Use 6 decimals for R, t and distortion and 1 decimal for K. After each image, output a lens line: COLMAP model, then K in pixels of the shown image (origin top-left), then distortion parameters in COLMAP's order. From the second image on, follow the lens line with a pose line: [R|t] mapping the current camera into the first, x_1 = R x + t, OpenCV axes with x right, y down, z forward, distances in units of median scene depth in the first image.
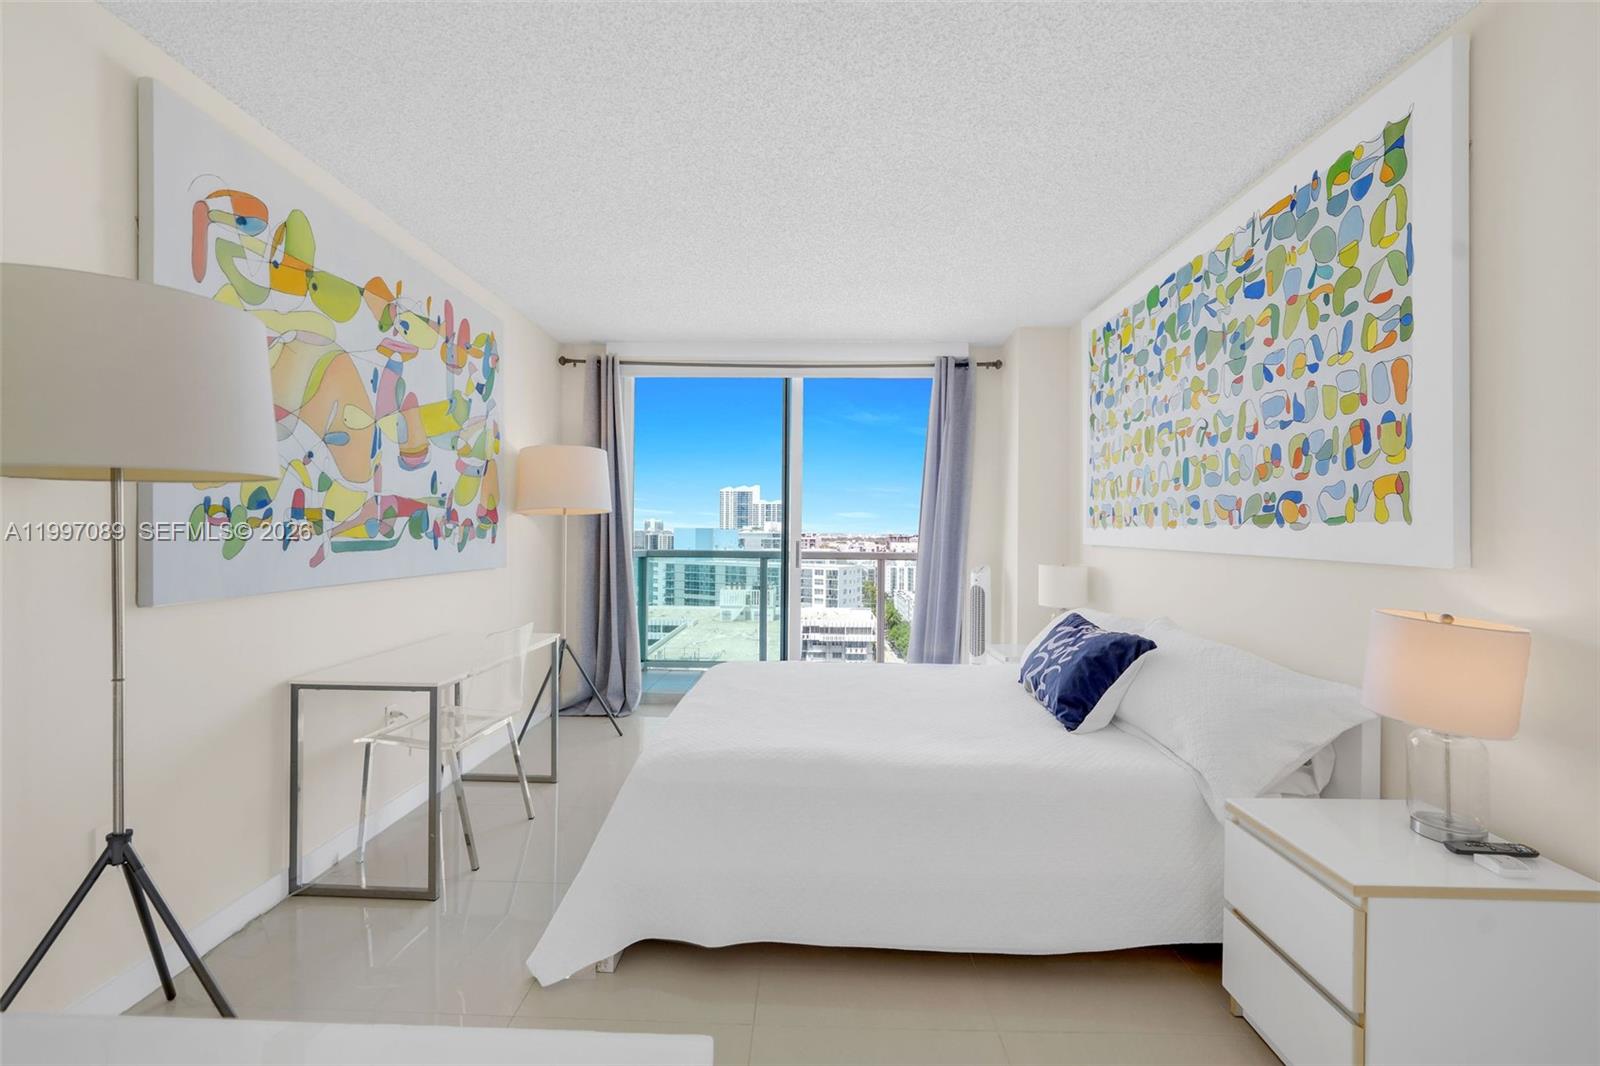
lens RADIAL K [[621.7, 0, 749.0], [0, 621.7, 531.0], [0, 0, 1]] dist [-0.000681, -0.000034]
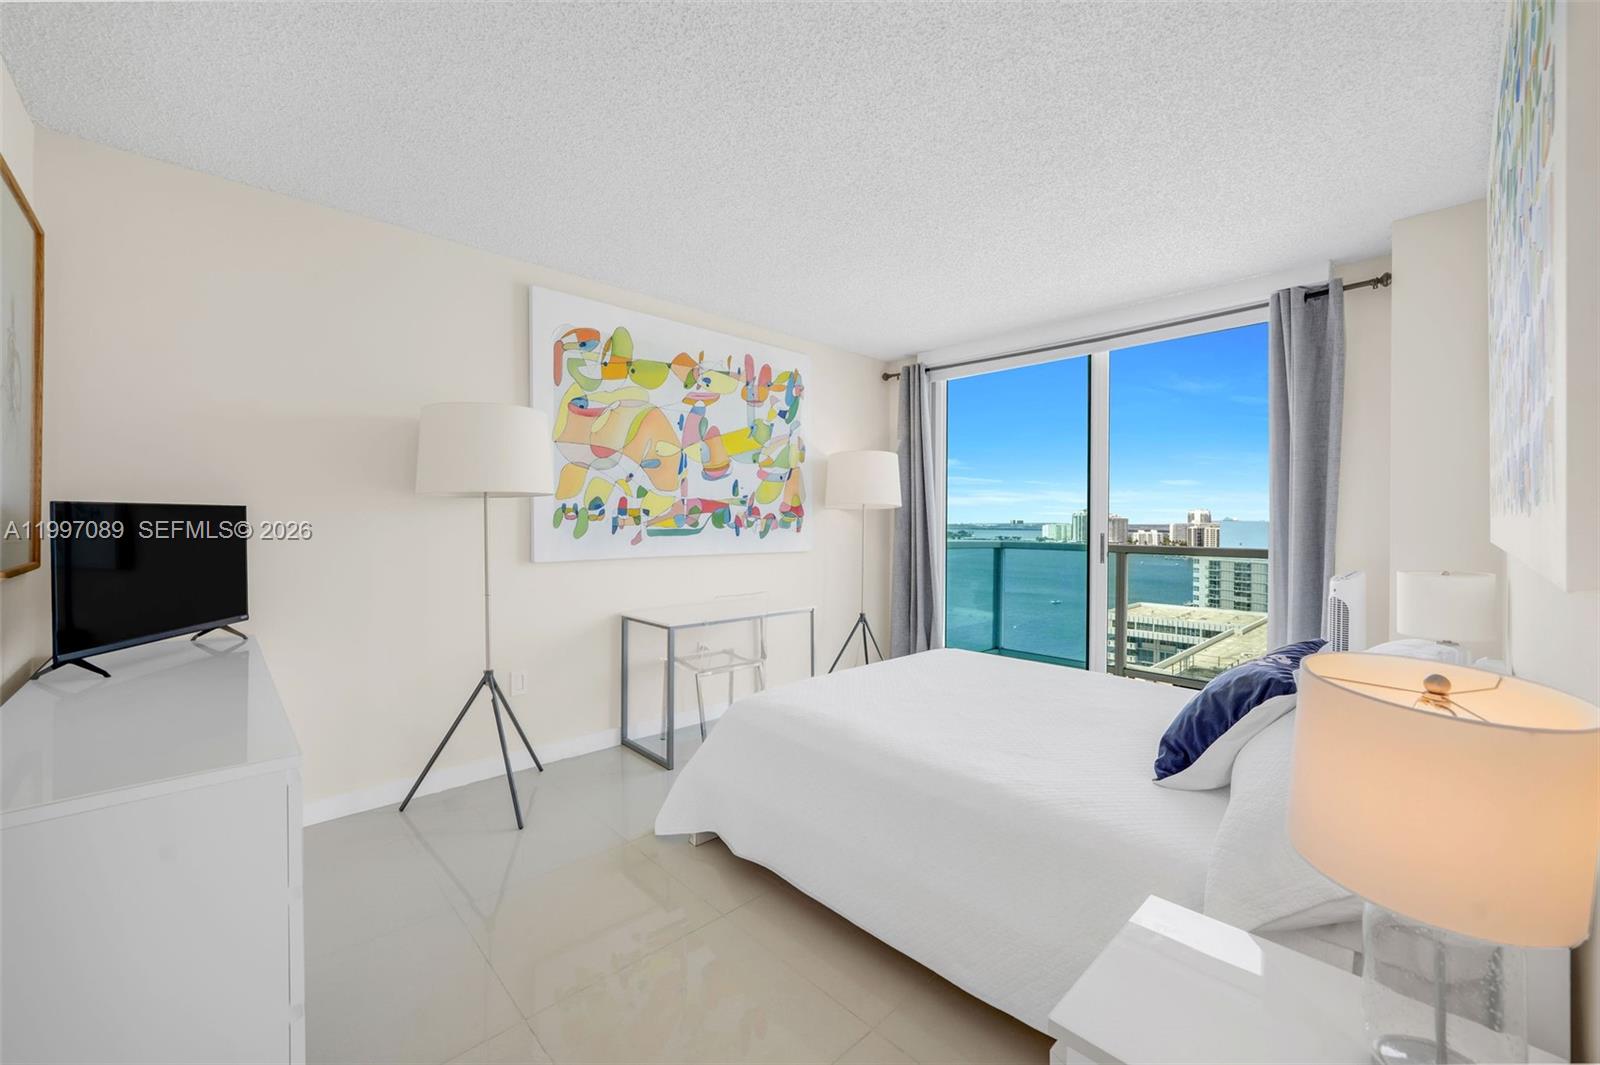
lens RADIAL K [[586.7, 0, 810.8], [0, 586.7, 522.9], [0, 0, 1]] dist [-0.000602, 0.000052]
pose [[0.747454, -0.000770, -0.664313, 0.541246], [0.000262, 1.000000, -0.000865, 0.001806], [0.664314, 0.000472, 0.747454, 0.140417]]
